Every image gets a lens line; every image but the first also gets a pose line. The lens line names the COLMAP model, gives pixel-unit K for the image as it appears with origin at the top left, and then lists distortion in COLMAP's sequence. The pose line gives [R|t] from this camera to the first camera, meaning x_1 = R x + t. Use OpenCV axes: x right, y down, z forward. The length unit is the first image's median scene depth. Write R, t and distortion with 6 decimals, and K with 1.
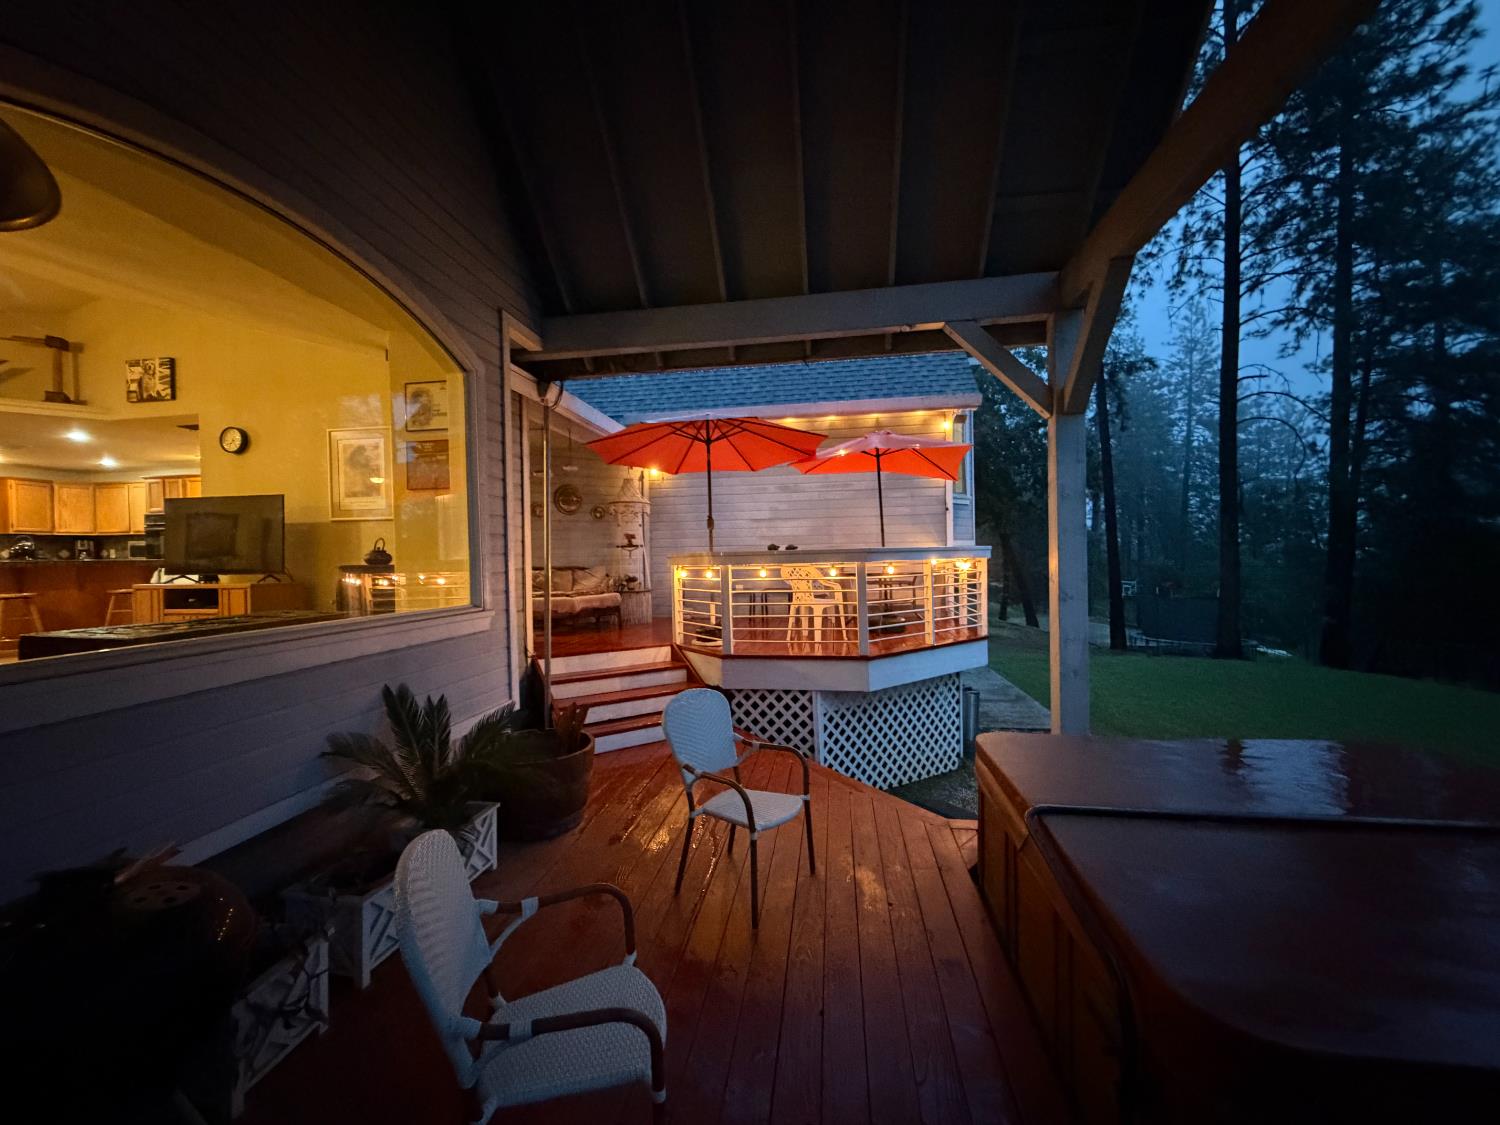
lens RADIAL K [[598.4, 0, 746.0], [0, 598.4, 567.3], [0, 0, 1]] dist [0.000040, 0.000095]
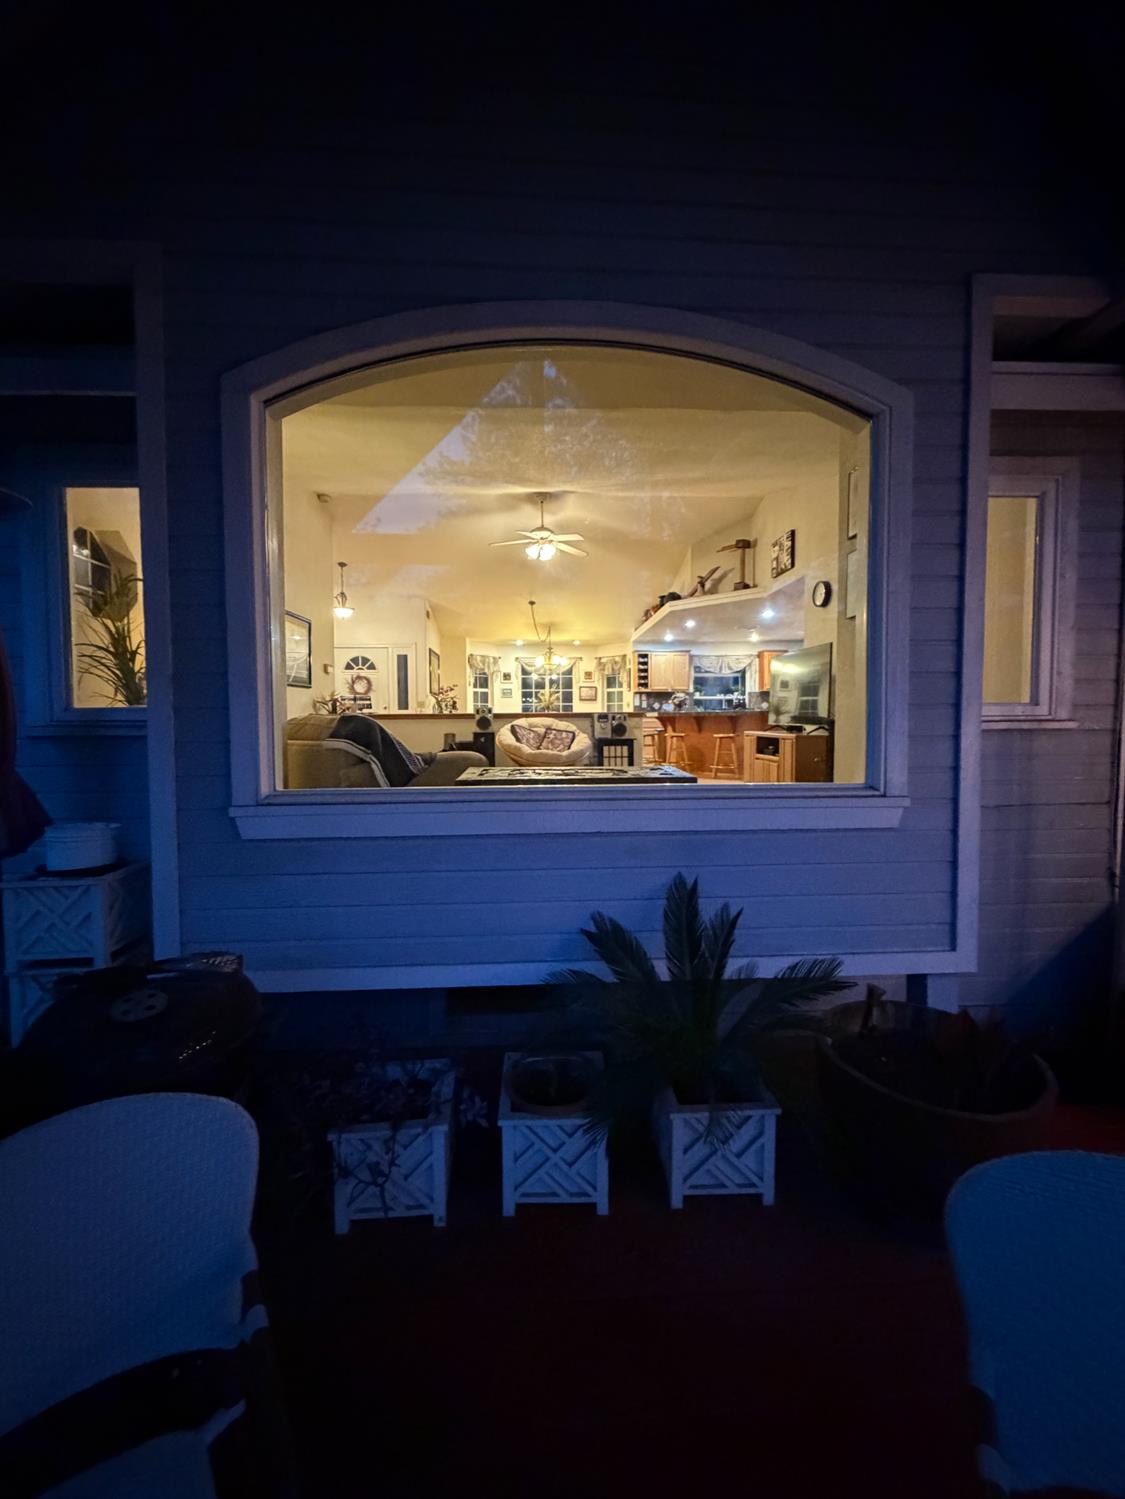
lens RADIAL K [[598.0, 0, 560.1], [0, 598.0, 748.7], [0, 0, 1]] dist [0.000040, 0.000095]
pose [[0.205342, 0.063165, -0.976650, 0.101929], [-0.009161, 0.997995, 0.062620, -0.013681], [0.978647, -0.003911, 0.205509, 0.533109]]
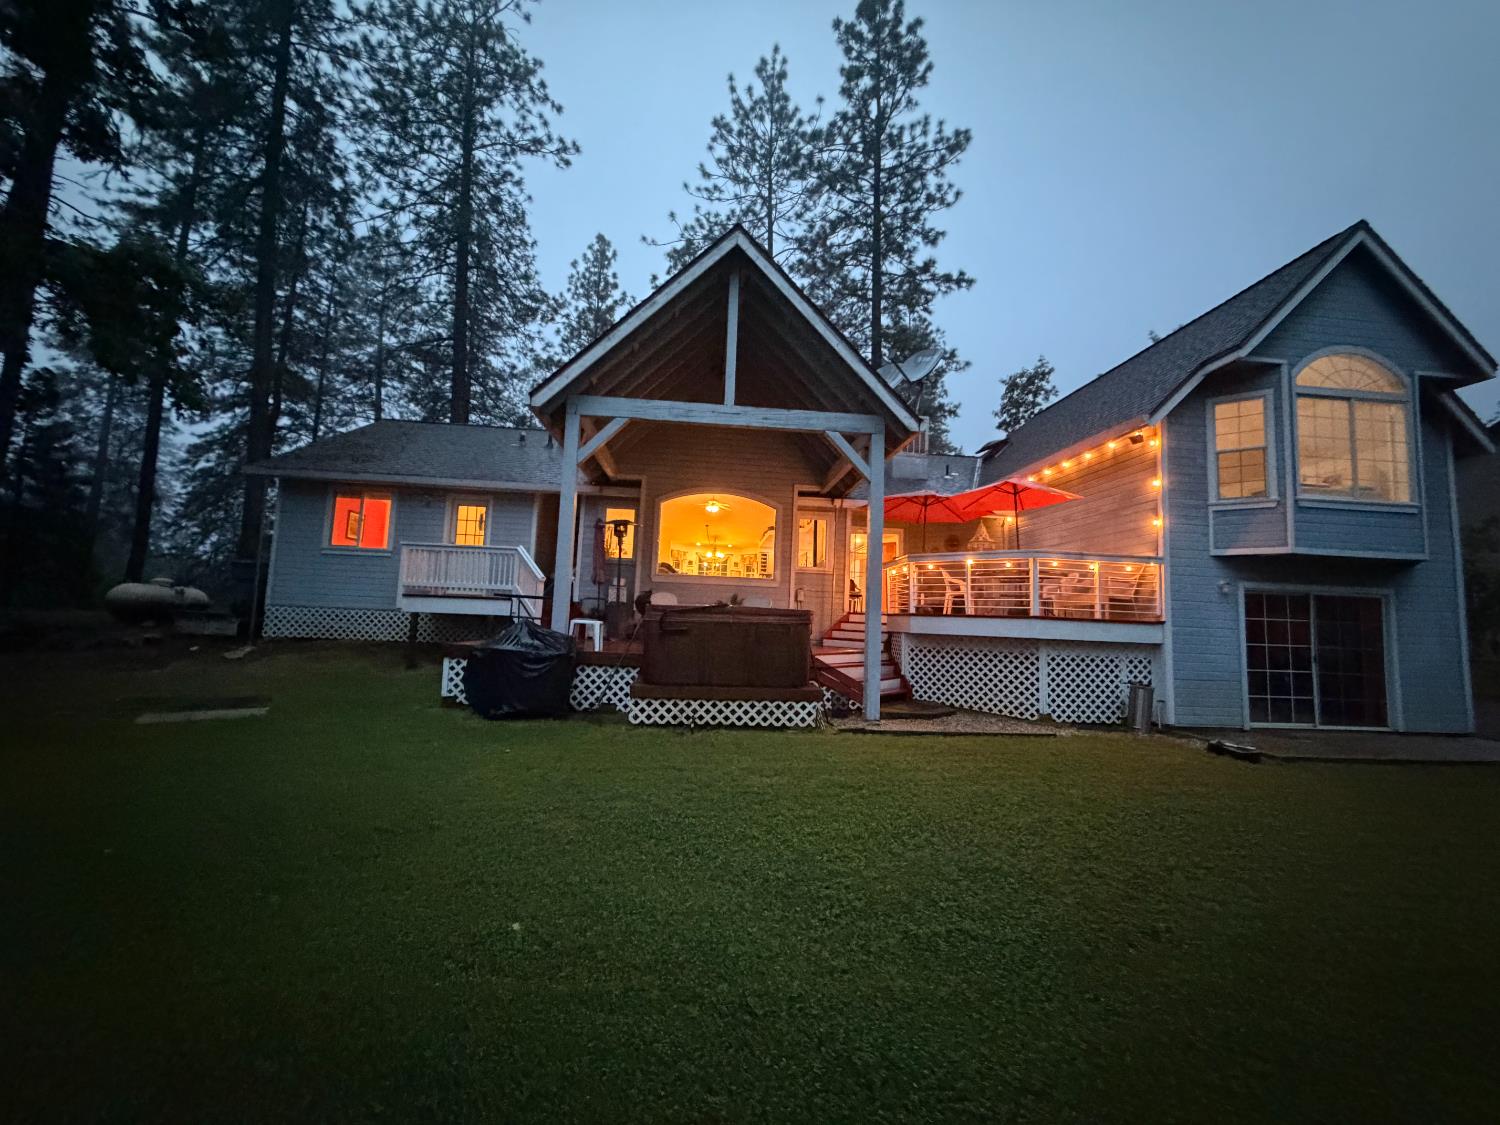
lens RADIAL K [[598.4, 0, 749.0], [0, 598.4, 565.4], [0, 0, 1]] dist [0.000040, 0.000095]
pose [[0.239003, -0.062936, -0.968977, 2.547712], [-0.046192, 0.996031, -0.076087, 0.233863], [0.969920, 0.062943, 0.235147, 0.117953]]
